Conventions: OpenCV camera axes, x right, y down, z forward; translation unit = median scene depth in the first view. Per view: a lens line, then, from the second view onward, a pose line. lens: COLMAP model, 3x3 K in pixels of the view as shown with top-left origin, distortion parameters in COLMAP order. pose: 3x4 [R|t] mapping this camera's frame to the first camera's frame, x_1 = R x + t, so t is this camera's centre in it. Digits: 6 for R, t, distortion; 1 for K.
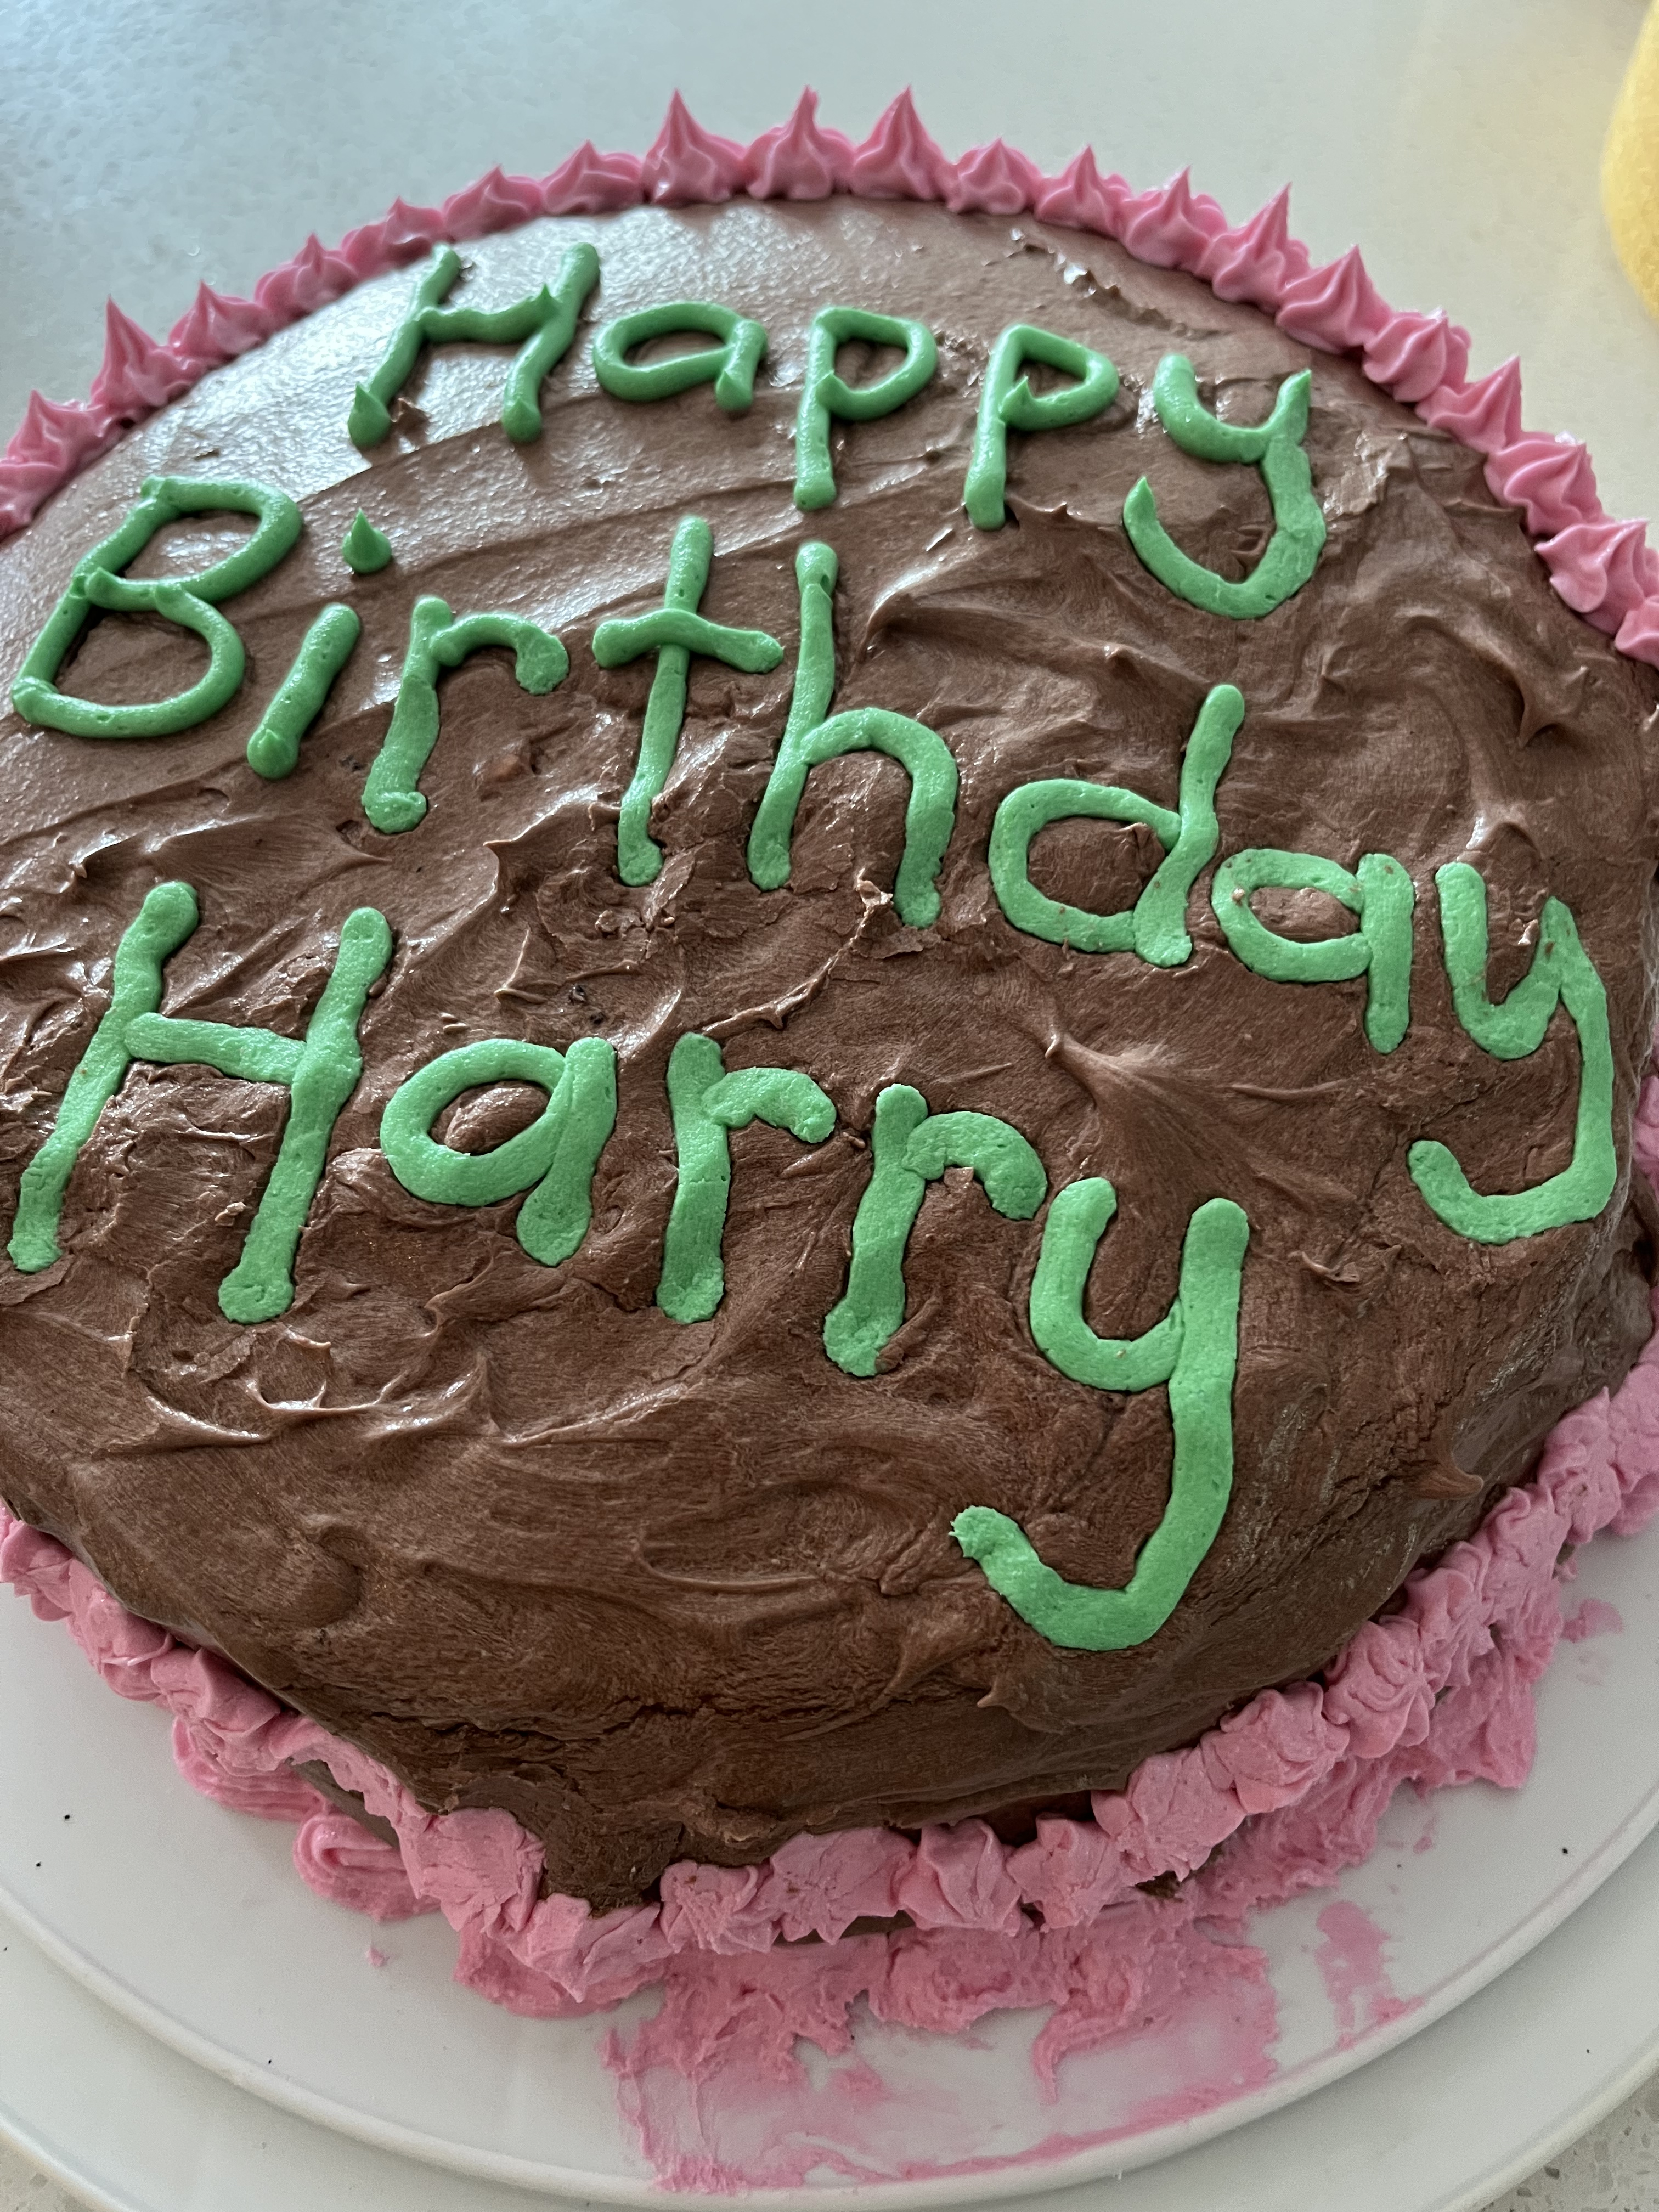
lens RADIAL K [[1716.8, 0, 829.5], [0, 1716.8, 1106.0], [0, 0, 1]] dist [0.022868, -0.073316]
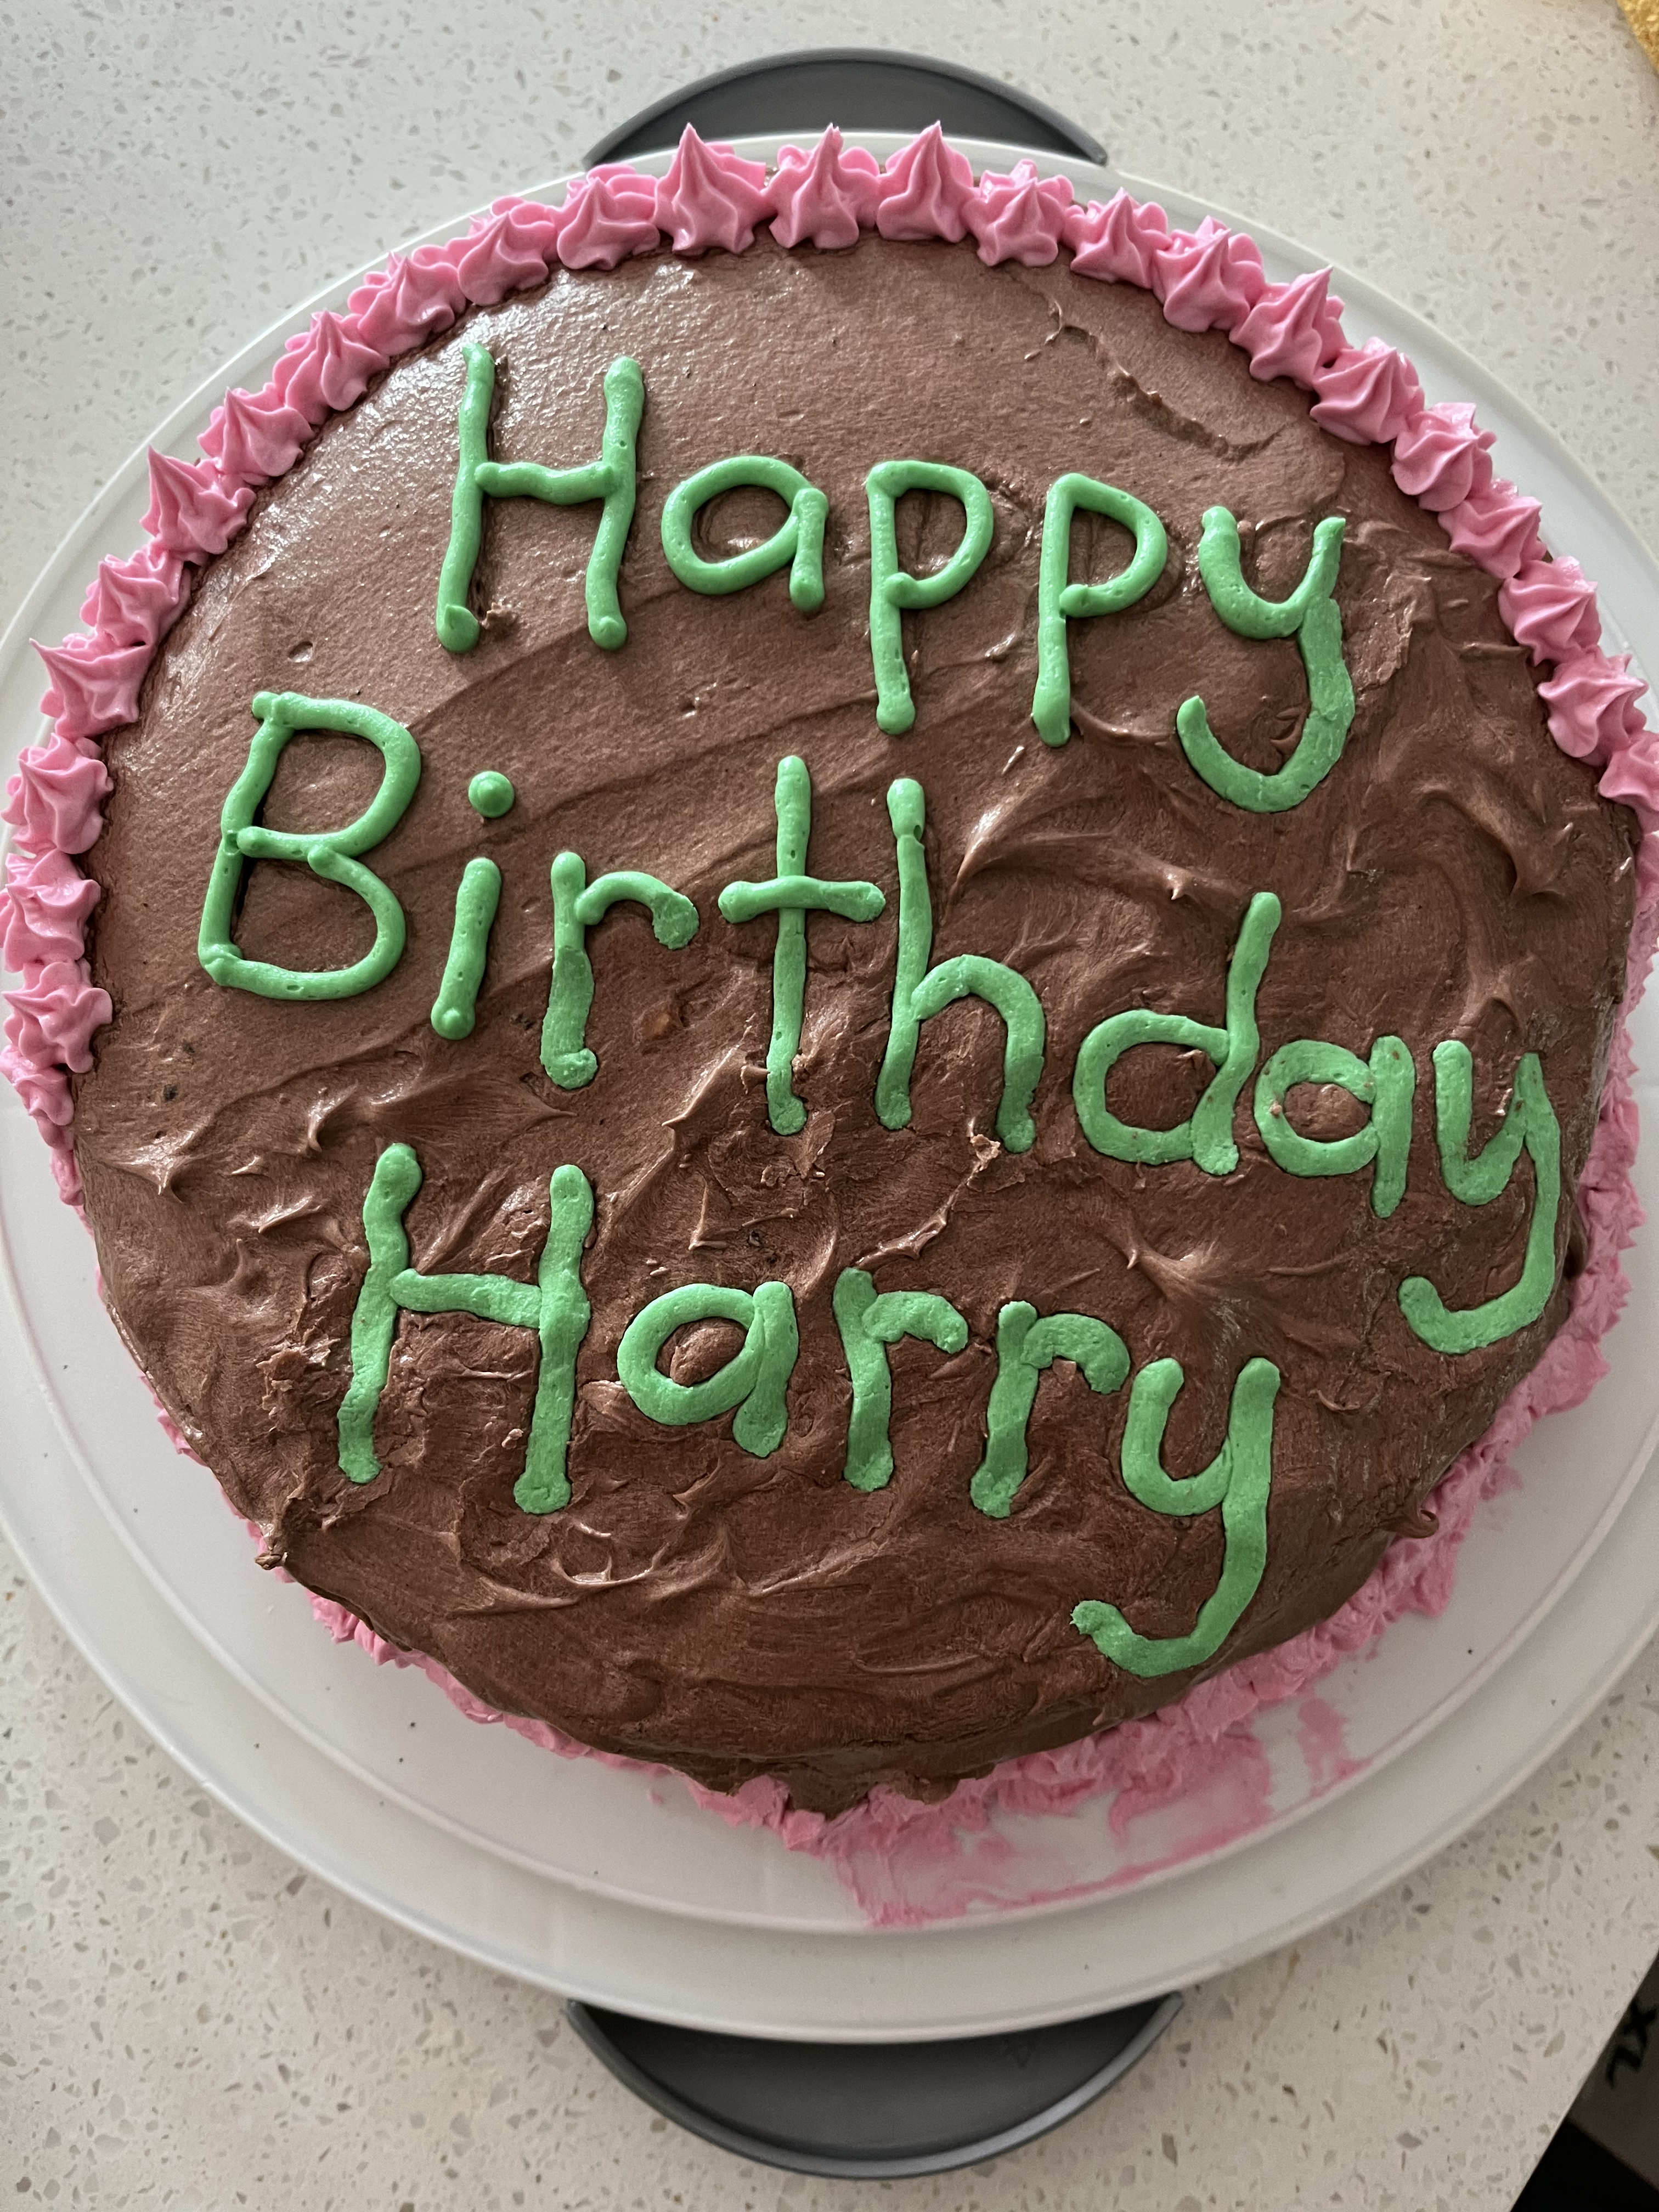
lens RADIAL K [[1656.7, 0, 829.5], [0, 1656.7, 1106.0], [0, 0, 1]] dist [0.067151, -0.167812]
pose [[0.995696, -0.086532, 0.033180, -0.121159], [0.066470, 0.916292, 0.394956, -0.618108], [-0.064579, -0.391051, 0.918101, -0.075742]]
